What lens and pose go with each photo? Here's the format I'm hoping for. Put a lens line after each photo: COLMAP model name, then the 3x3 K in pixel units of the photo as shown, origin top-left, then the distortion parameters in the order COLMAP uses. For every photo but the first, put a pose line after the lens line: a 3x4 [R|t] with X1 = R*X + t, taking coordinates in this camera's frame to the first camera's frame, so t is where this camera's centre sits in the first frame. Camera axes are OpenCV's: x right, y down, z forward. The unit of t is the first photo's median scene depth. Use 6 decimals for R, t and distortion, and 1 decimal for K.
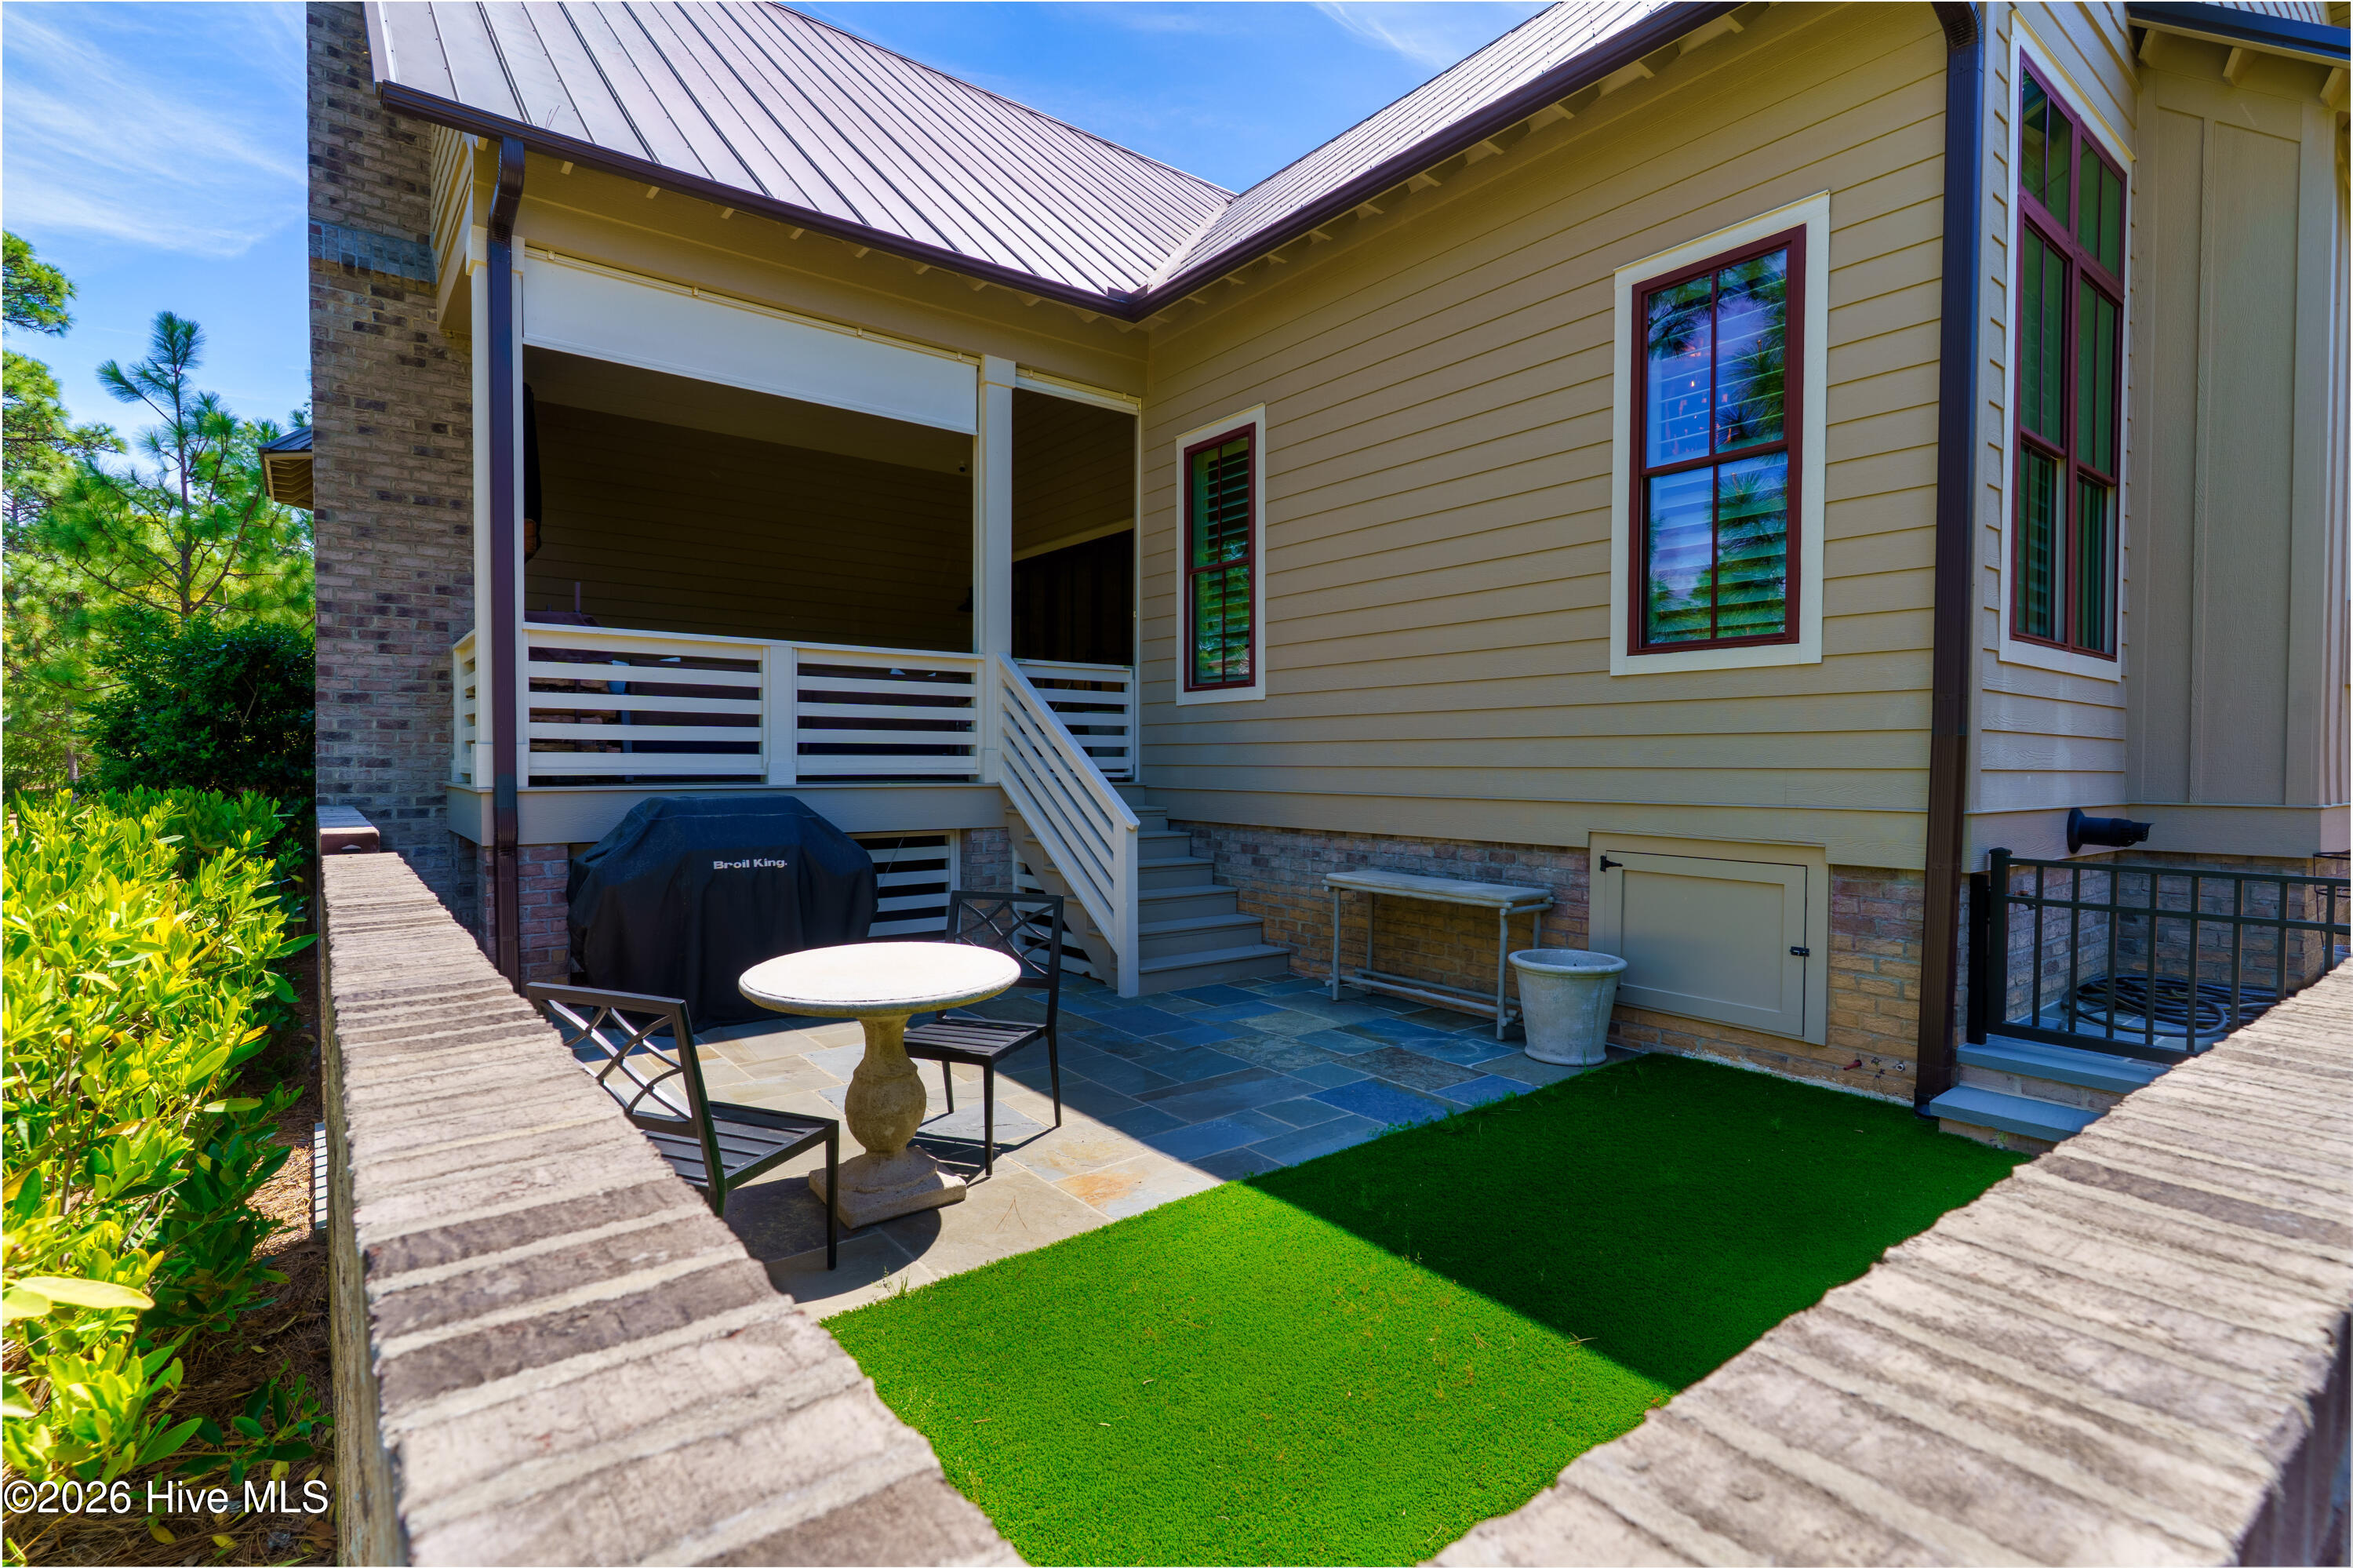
lens RADIAL K [[1164.8, 0, 1176.5], [0, 1164.8, 784.0], [0, 0, 1]] dist [0.000525, 0.000330]
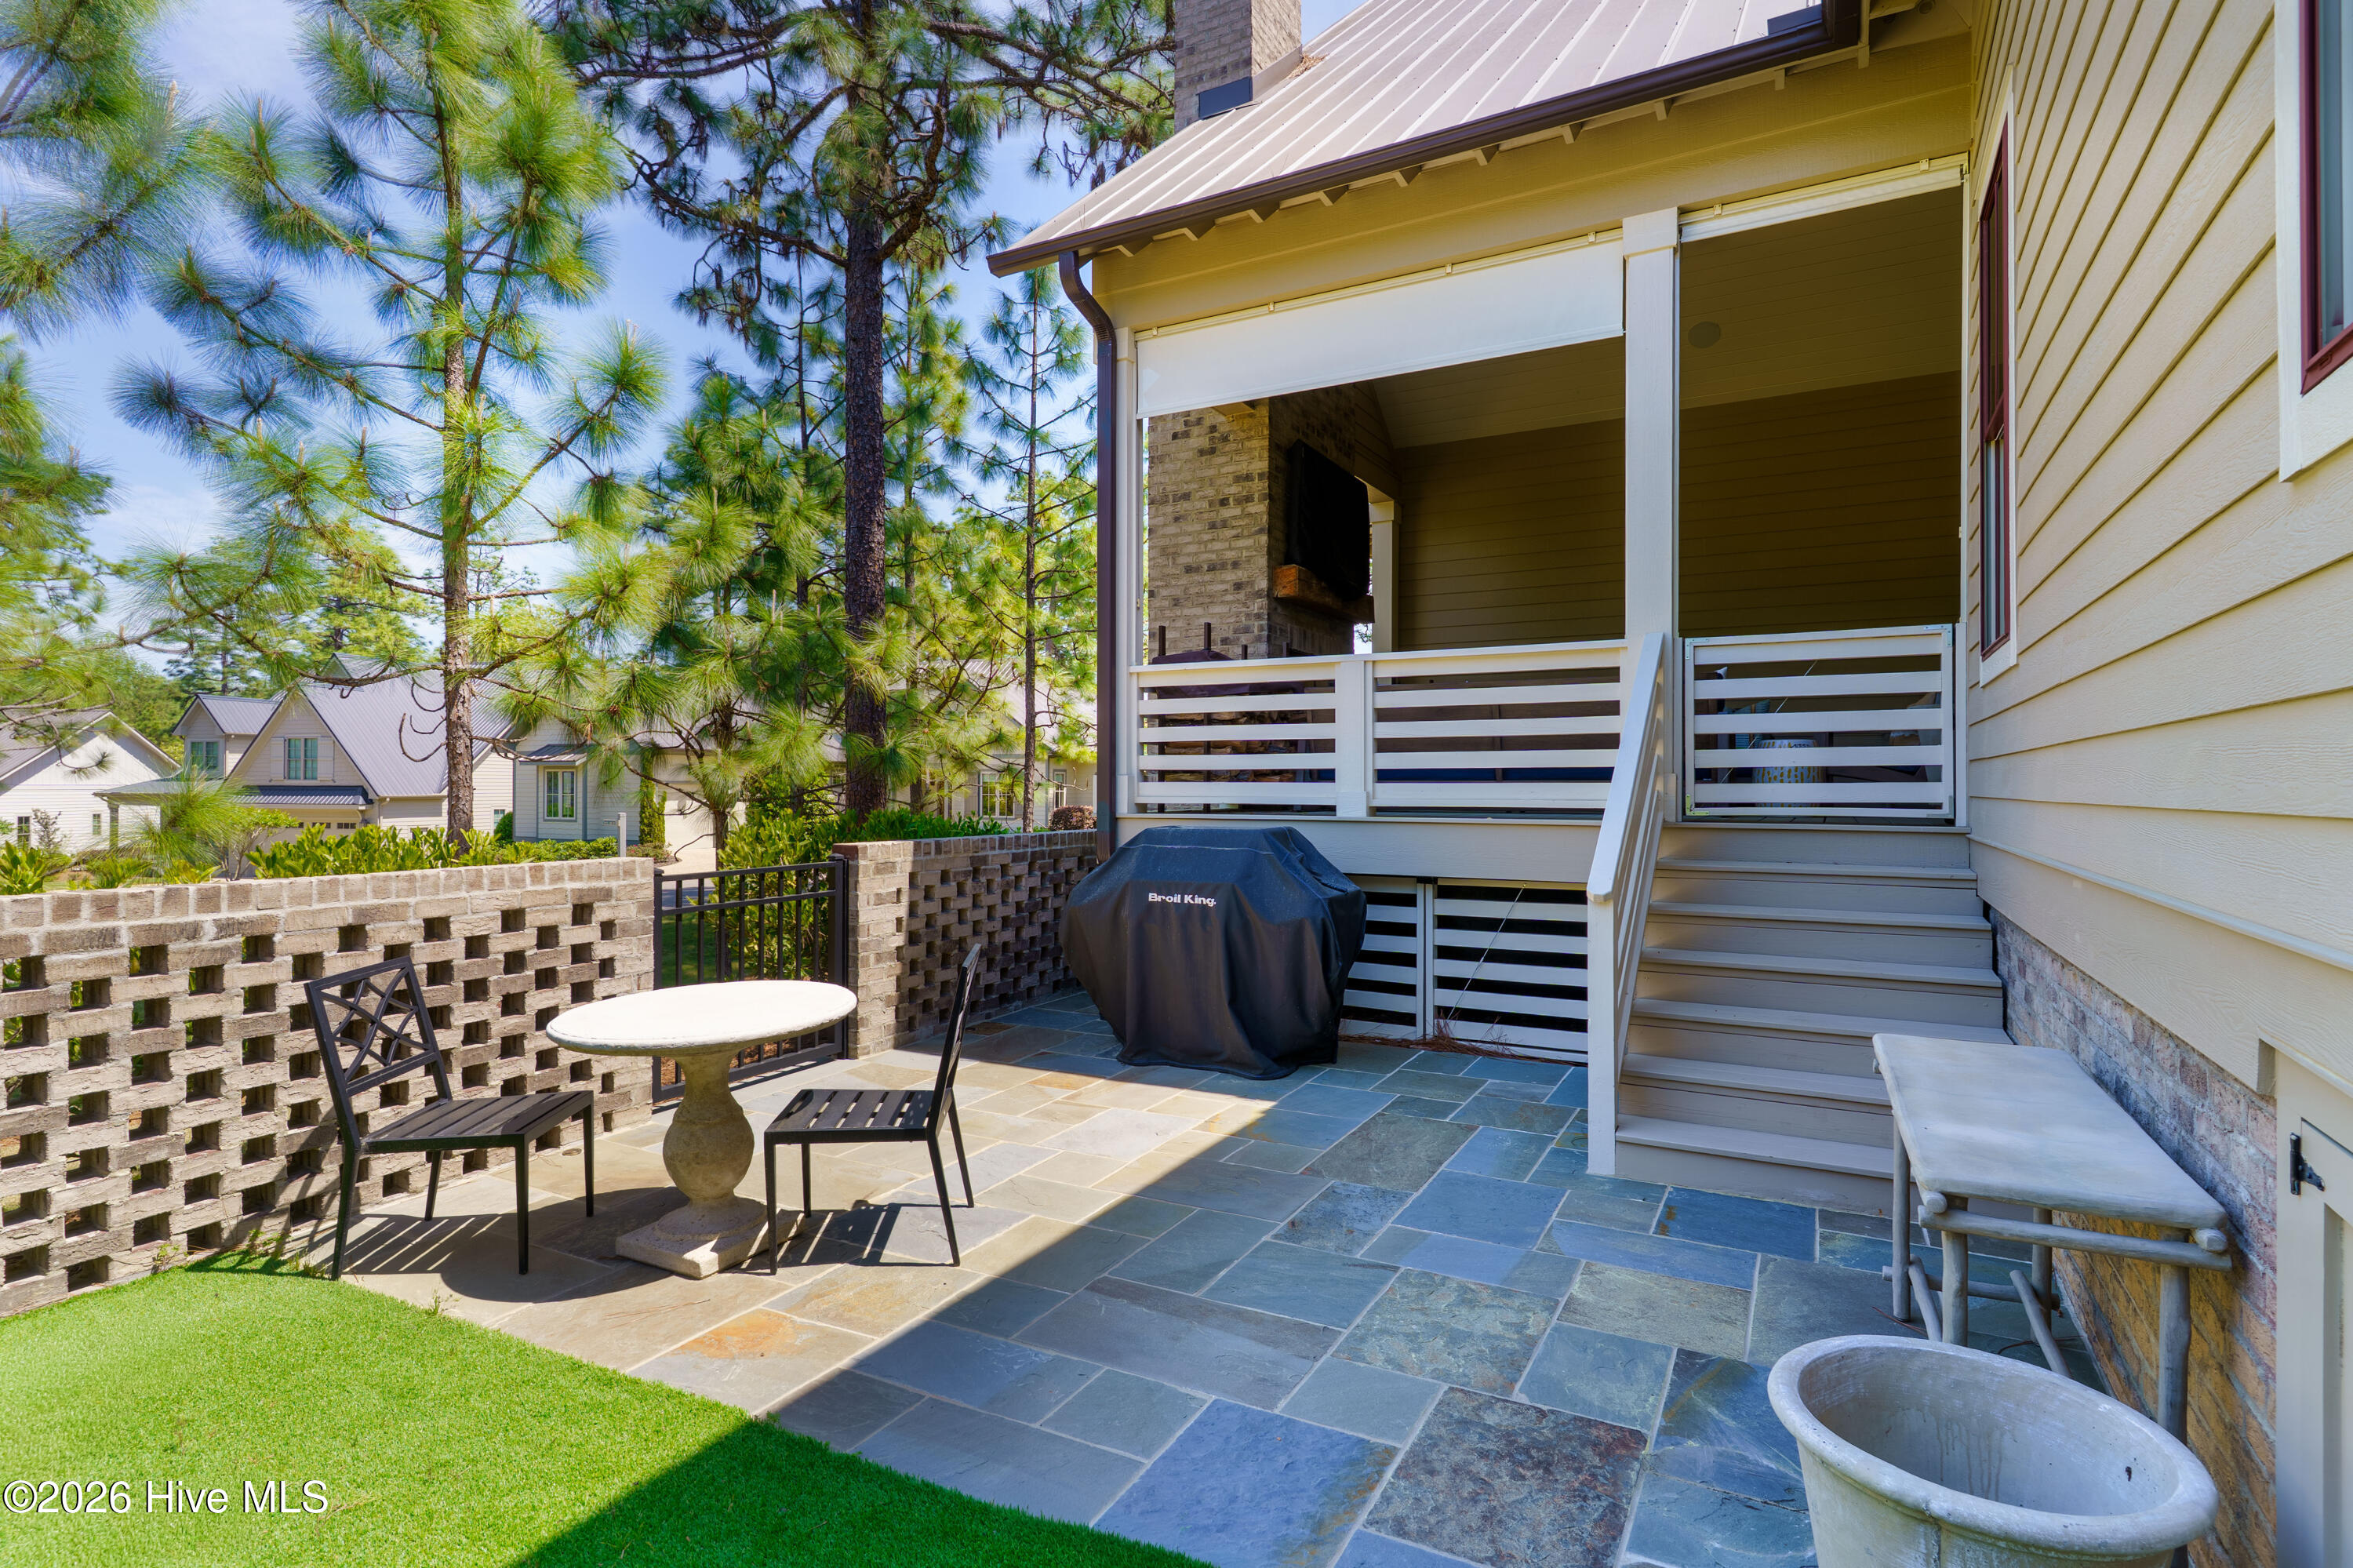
lens RADIAL K [[1164.8, 0, 1176.5], [0, 1164.8, 784.0], [0, 0, 1]] dist [0.000525, 0.000330]
pose [[0.386494, -0.004014, -0.922283, 0.429138], [-0.016737, 0.999795, -0.011366, -0.011980], [0.922140, 0.019829, 0.386348, 0.533780]]
